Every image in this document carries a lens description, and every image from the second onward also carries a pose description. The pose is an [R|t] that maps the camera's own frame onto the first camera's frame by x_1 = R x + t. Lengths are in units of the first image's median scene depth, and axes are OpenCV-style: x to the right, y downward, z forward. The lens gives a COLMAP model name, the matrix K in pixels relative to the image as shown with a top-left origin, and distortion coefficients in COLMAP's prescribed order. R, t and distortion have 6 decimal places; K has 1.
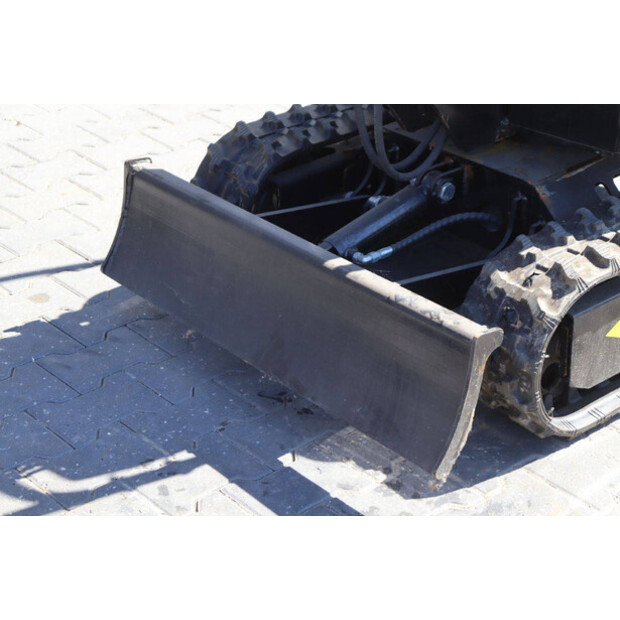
lens RADIAL K [[1335.6, 0, 310.0], [0, 1335.6, 310.0], [0, 0, 1]] dist [0.473935, 0.053668]
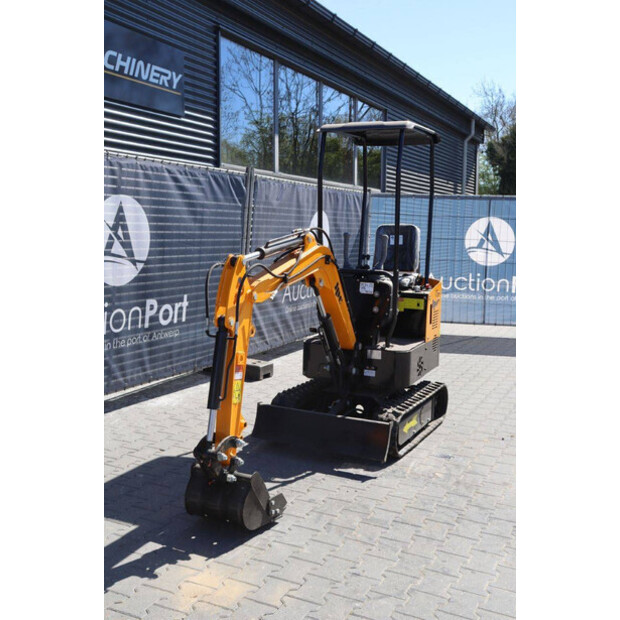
lens RADIAL K [[691.8, 0, 310.0], [0, 691.8, 310.0], [0, 0, 1]] dist [-0.022485, 0.024724]
pose [[0.917518, -0.001772, 0.397689, -0.709967], [0.149249, 0.928433, -0.340200, 0.288459], [-0.368625, 0.371495, 0.852119, -0.628668]]
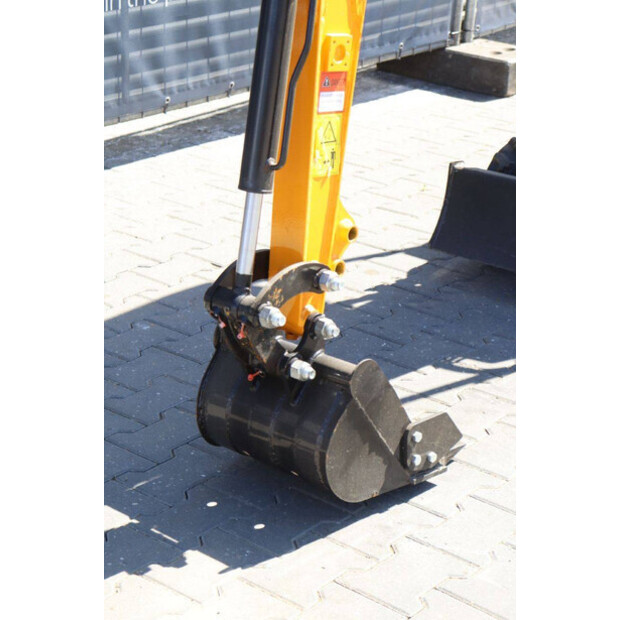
lens RADIAL K [[1434.4, 0, 310.0], [0, 1434.4, 310.0], [0, 0, 1]] dist [0.336621, -0.114150]
pose [[0.990200, -0.028881, 0.136641, -0.478008], [0.045288, 0.991917, -0.118535, 0.202942], [-0.132113, 0.123561, 0.983503, -0.392563]]
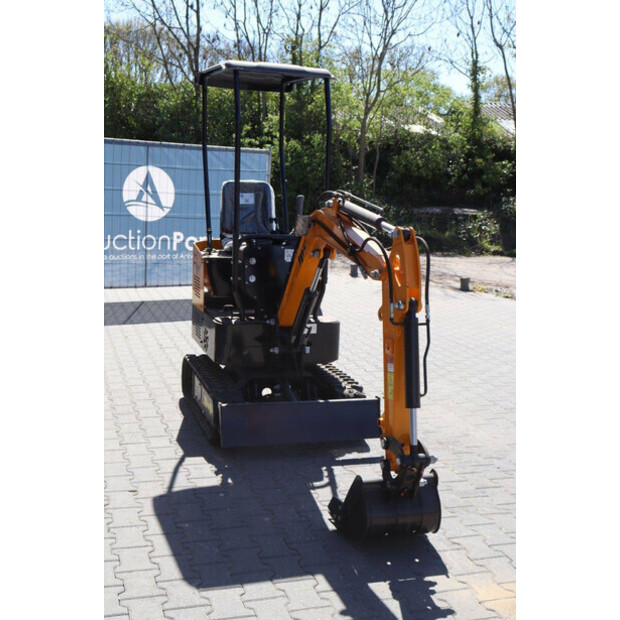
lens RADIAL K [[777.2, 0, 310.0], [0, 777.2, 310.0], [0, 0, 1]] dist [0.007756, 0.090239]
pose [[0.384579, -0.099637, 0.917699, -1.506602], [0.394685, 0.916450, -0.065899, -0.108765], [-0.834460, 0.387545, 0.391773, 0.148875]]
